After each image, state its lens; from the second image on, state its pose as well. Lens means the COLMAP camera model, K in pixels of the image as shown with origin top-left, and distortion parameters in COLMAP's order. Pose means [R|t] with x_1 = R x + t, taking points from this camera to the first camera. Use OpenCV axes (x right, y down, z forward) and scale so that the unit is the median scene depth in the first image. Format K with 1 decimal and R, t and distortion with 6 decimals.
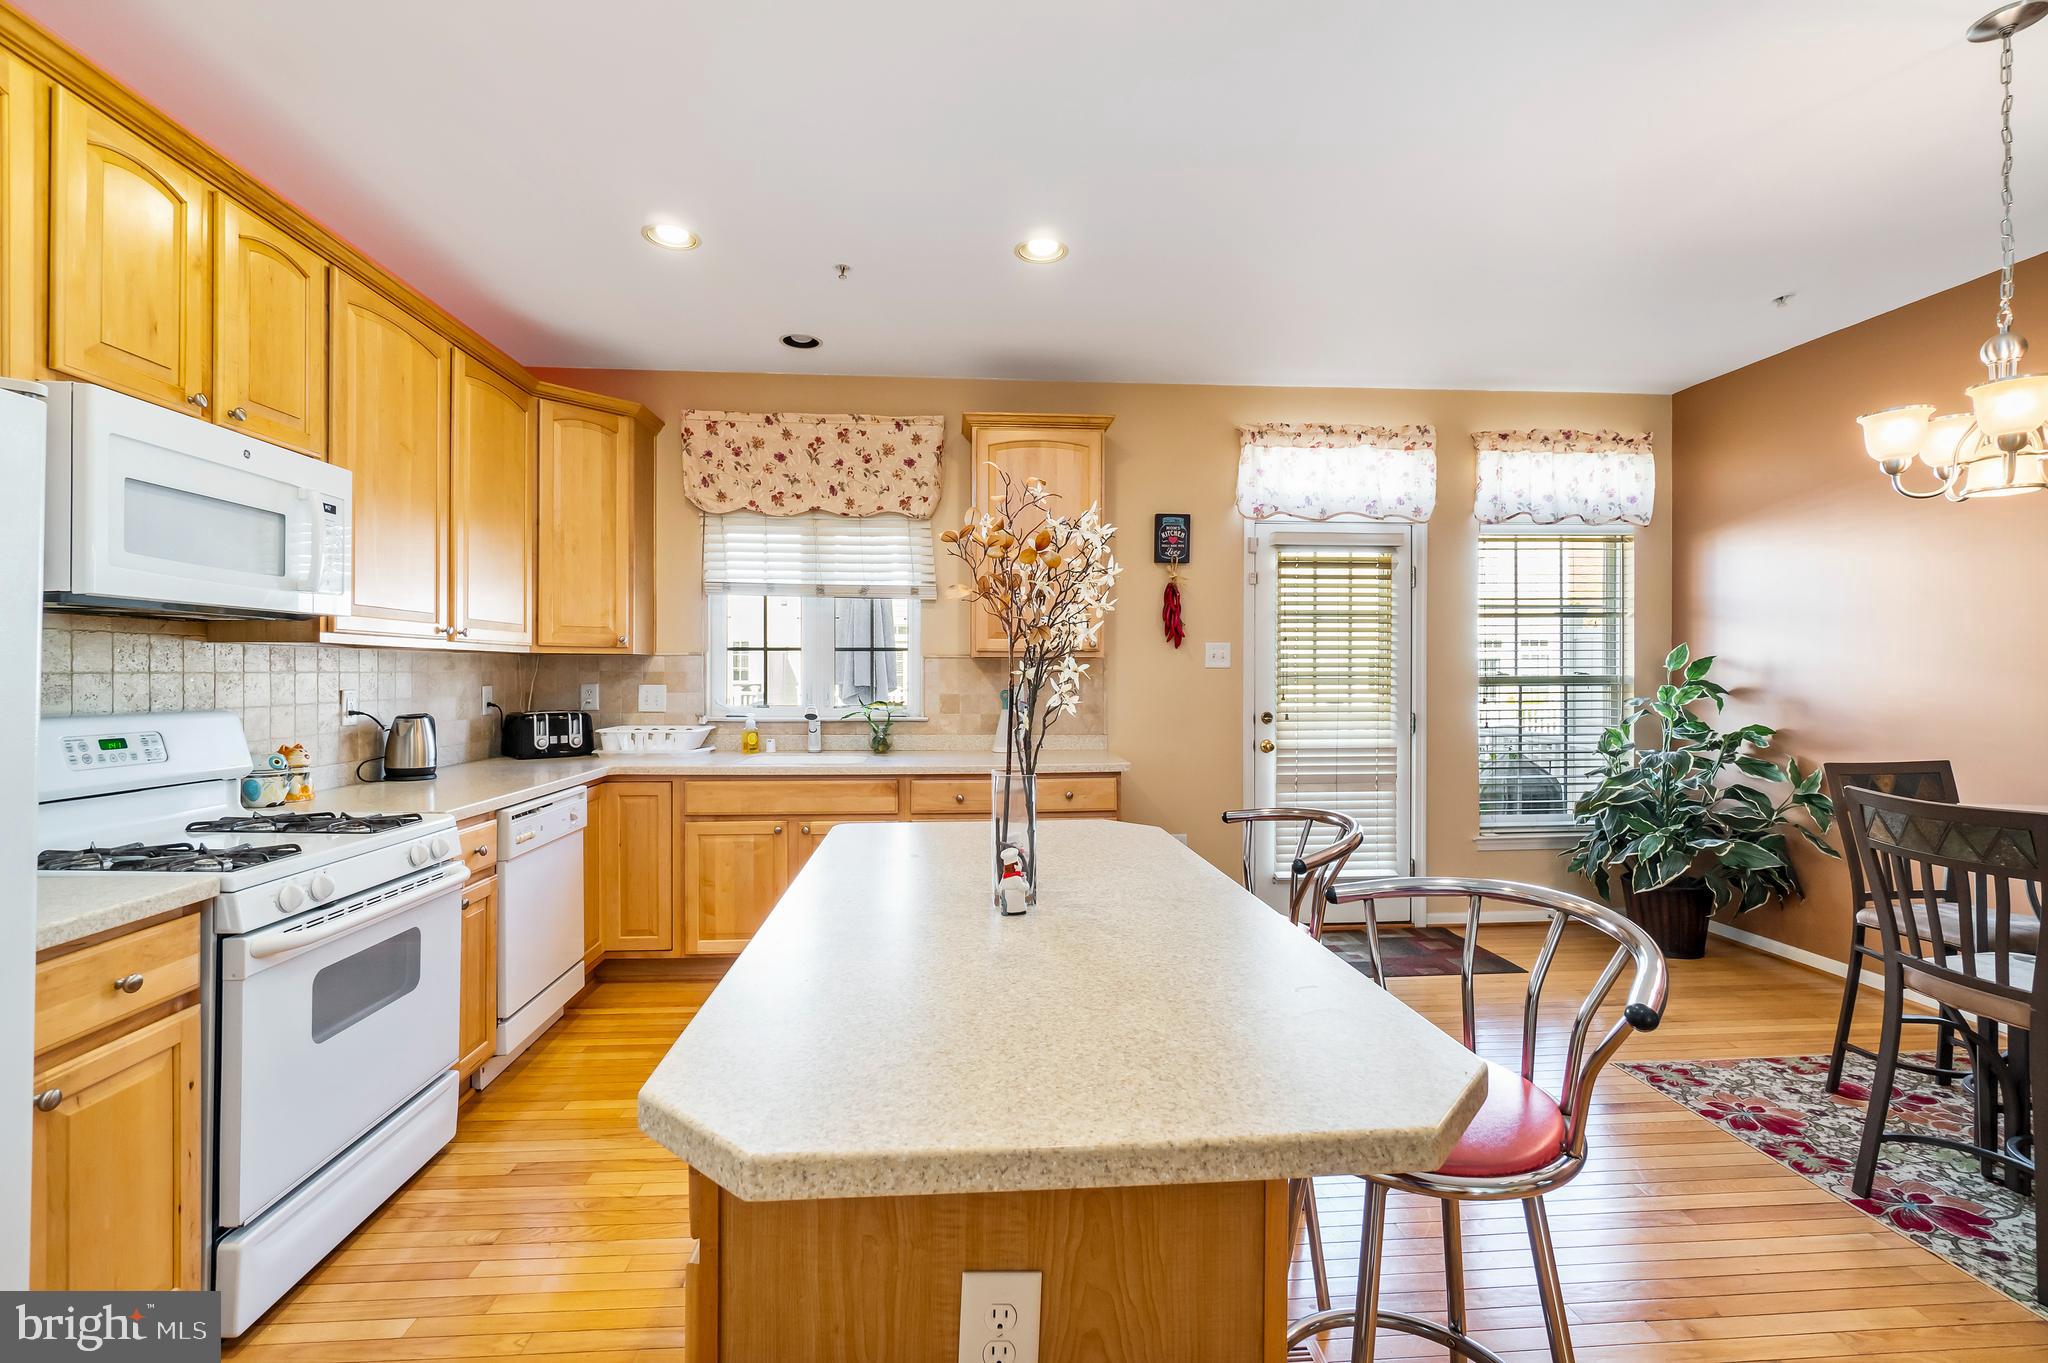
lens RADIAL K [[891.5, 0, 1001.2], [0, 891.5, 674.9], [0, 0, 1]] dist [-0.002241, -0.000016]
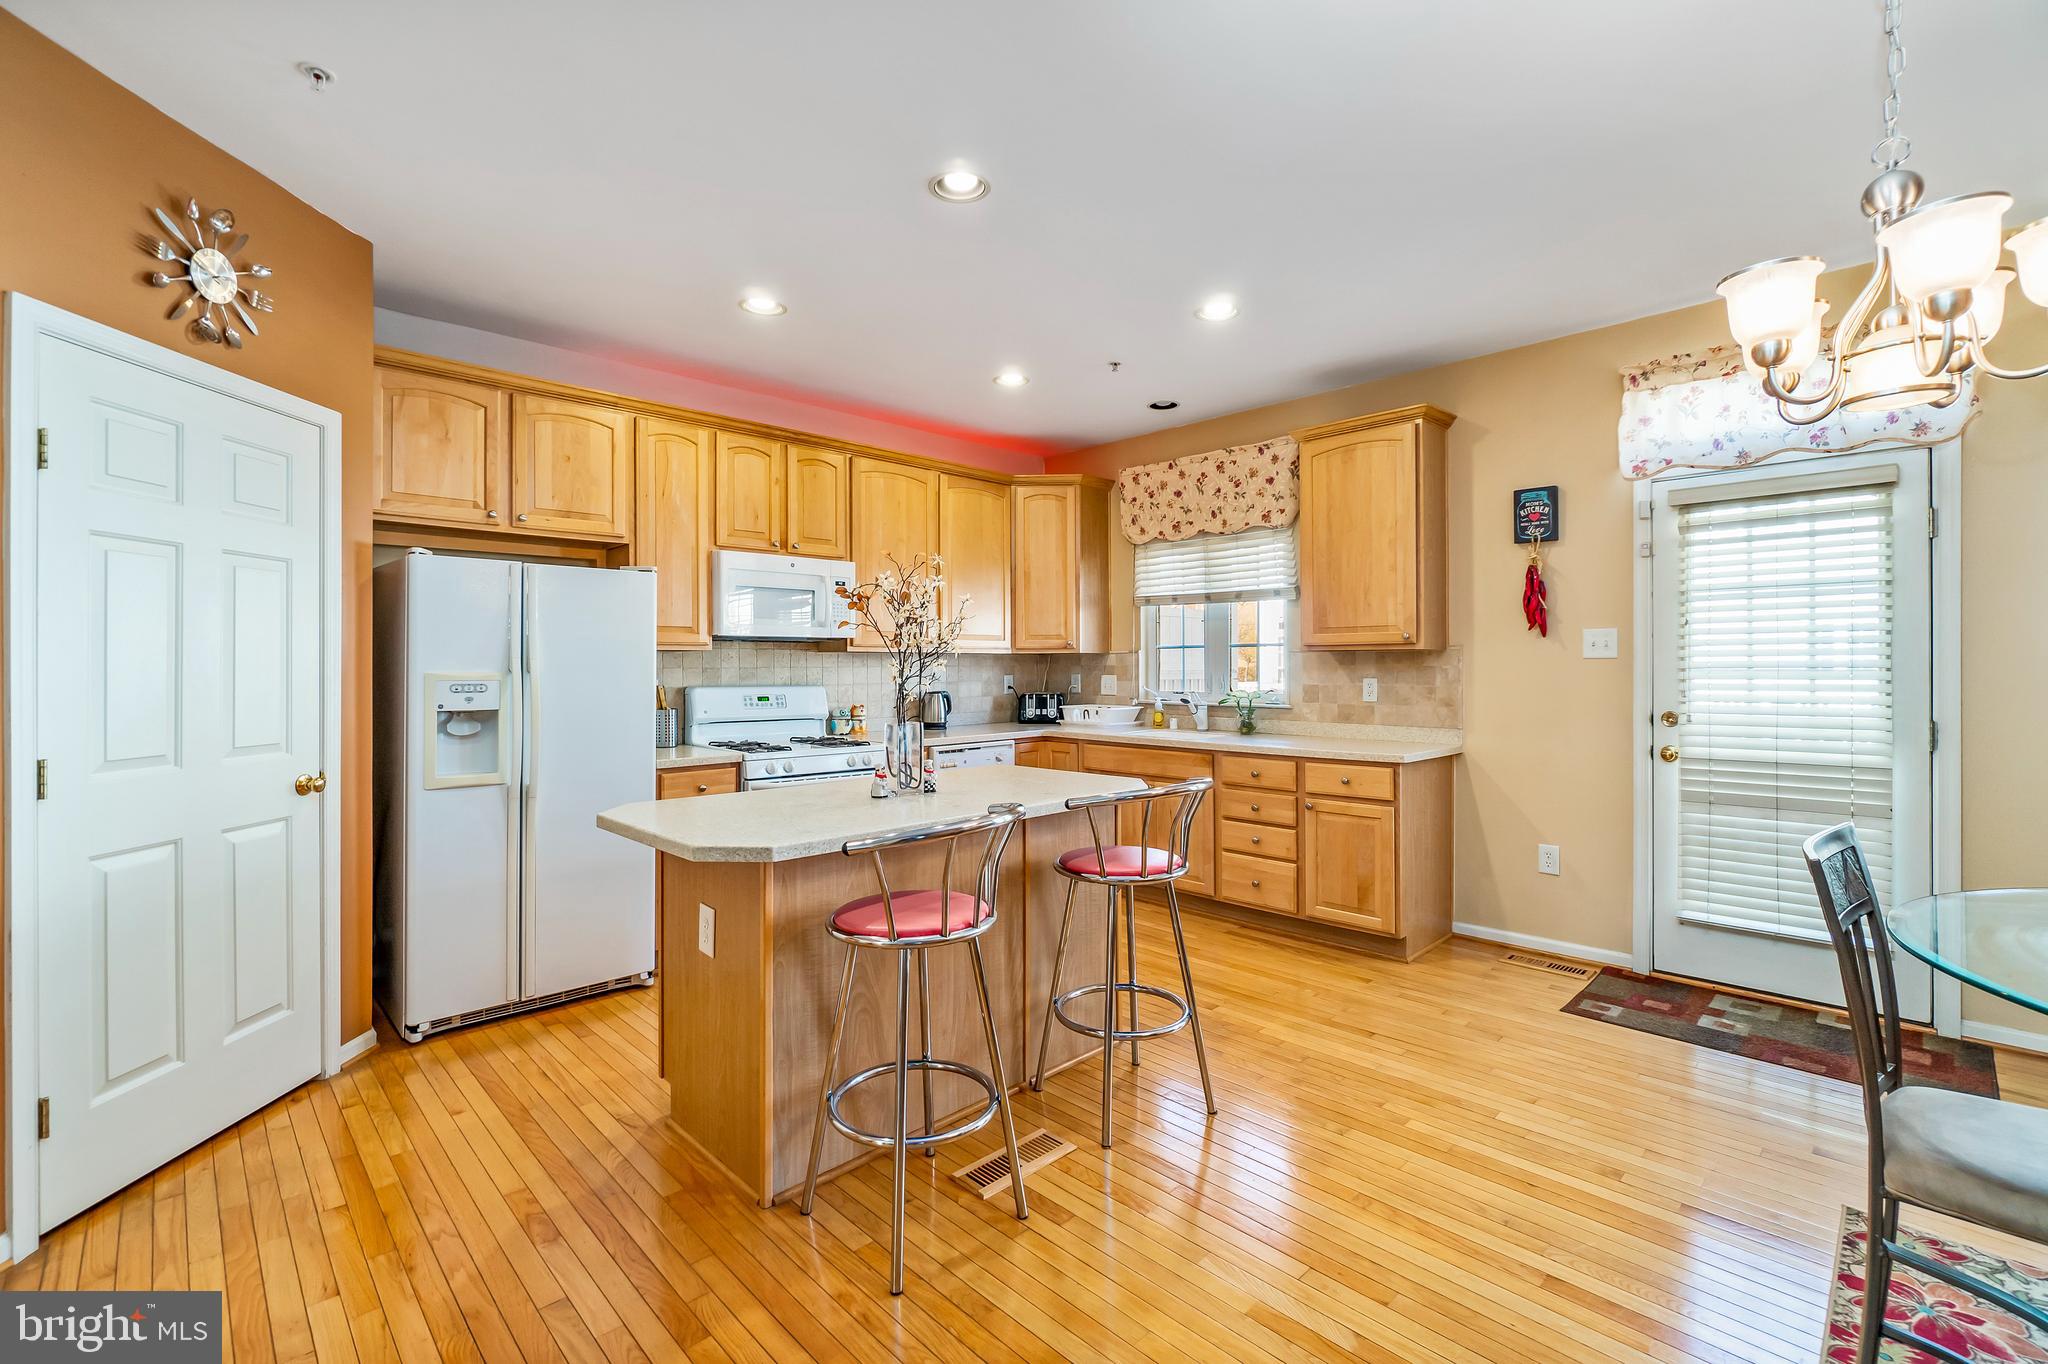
lens RADIAL K [[893.2, 0, 1009.4], [0, 893.2, 670.2], [0, 0, 1]] dist [-0.008333, 0.000480]
pose [[0.635091, -0.000020, -0.772437, 0.571017], [0.002491, 0.999995, 0.002023, 0.000637], [0.772433, -0.003209, 0.635088, 0.018935]]
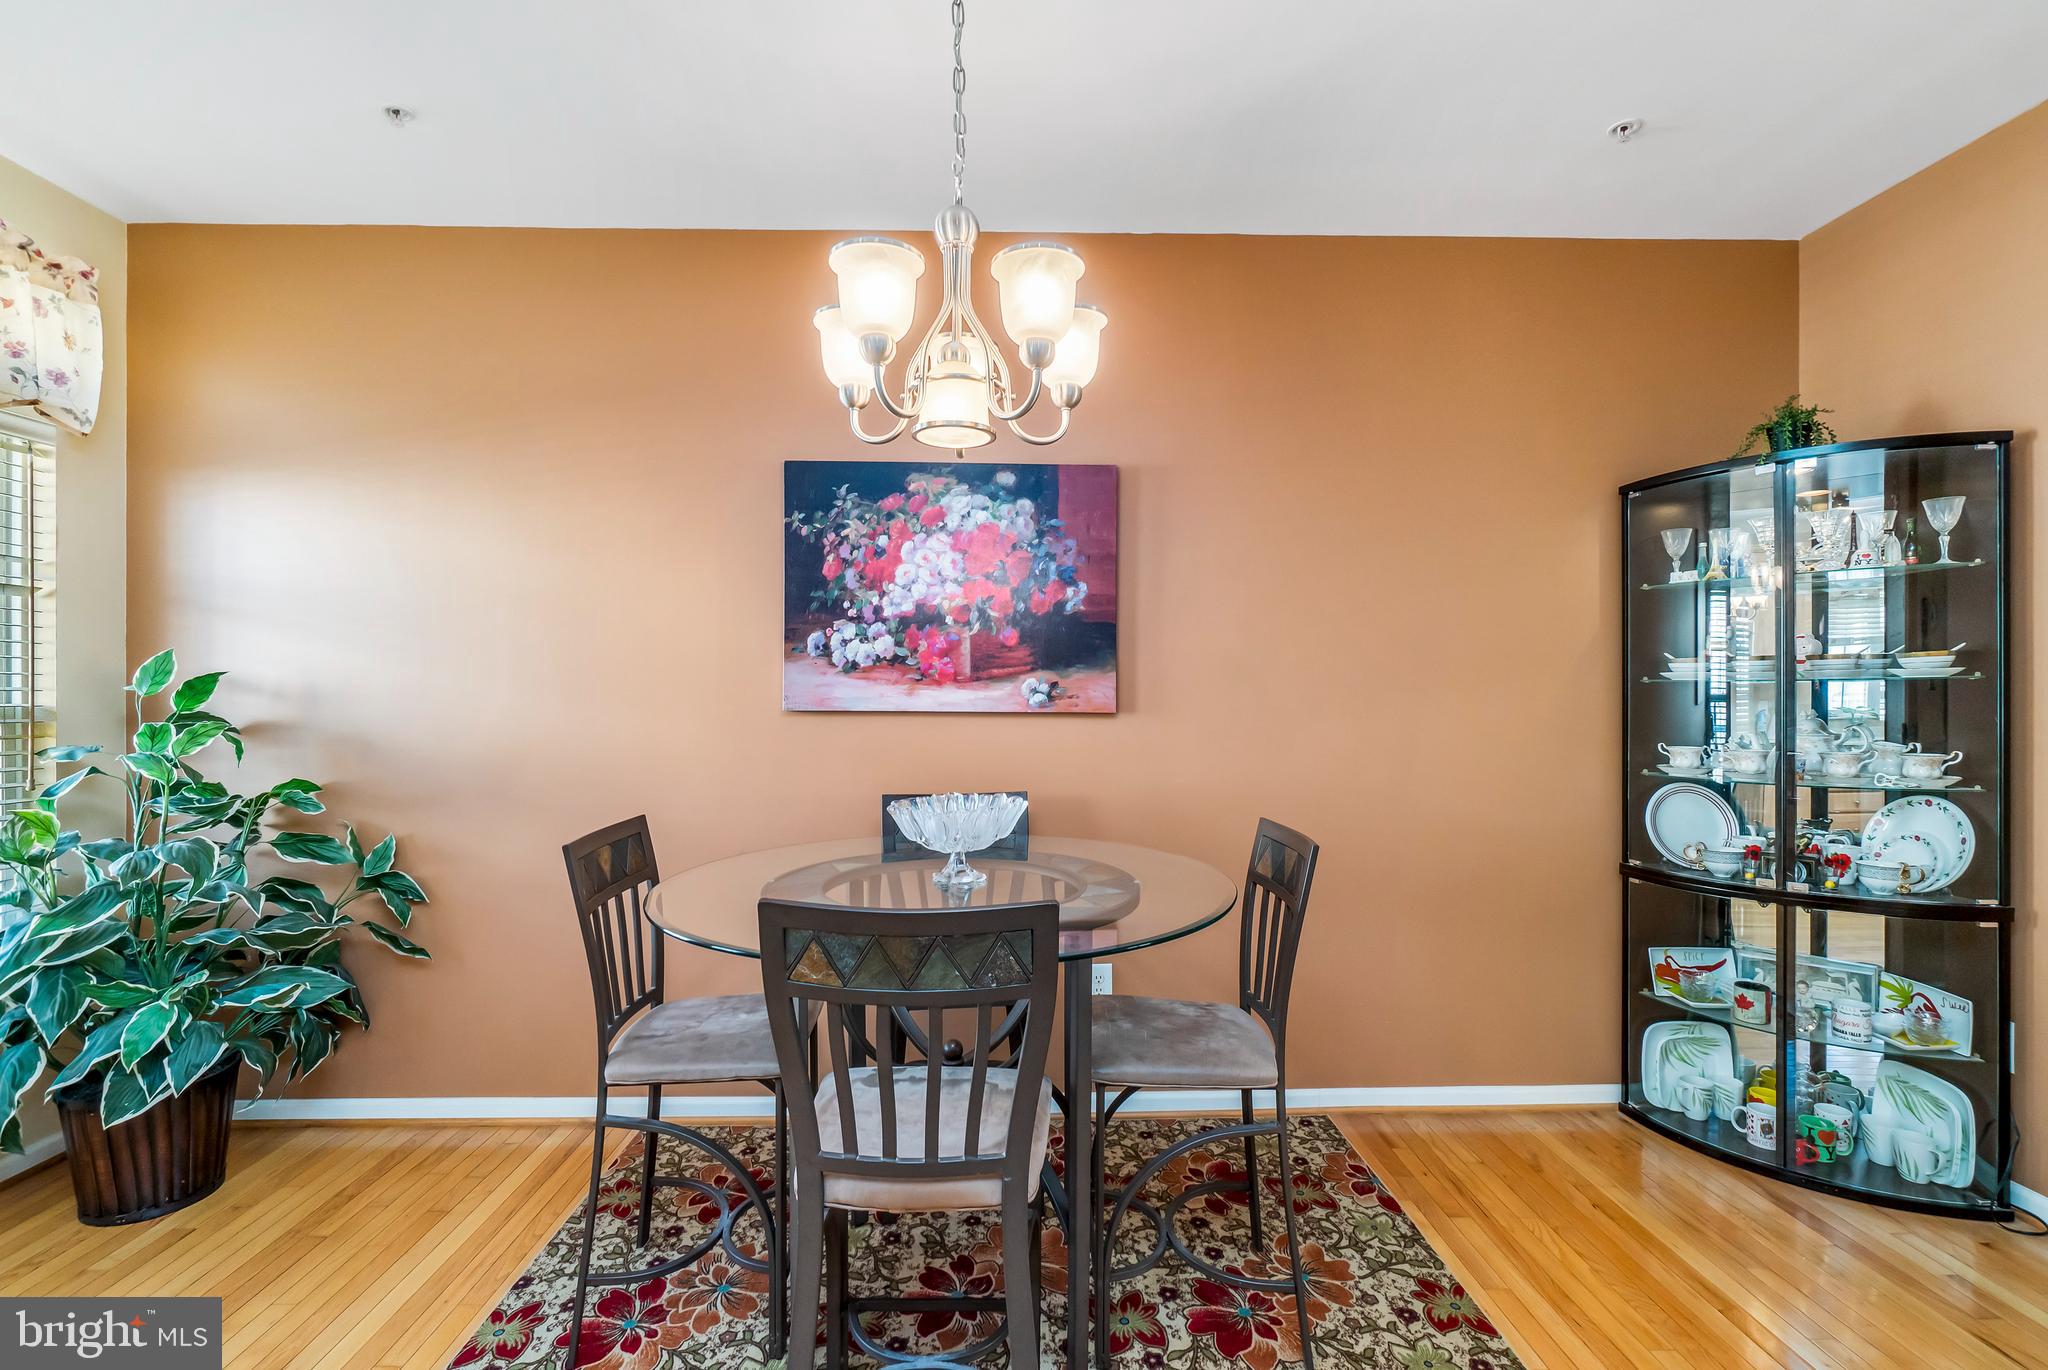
lens RADIAL K [[914.9, 0, 1037.8], [0, 914.9, 692.9], [0, 0, 1]] dist [-0.006066, 0.000033]
pose [[0.030298, 0.002349, 0.999538, 0.198752], [0.003569, 0.999991, -0.002458, -0.003378], [-0.999535, 0.003641, 0.030289, 0.435275]]
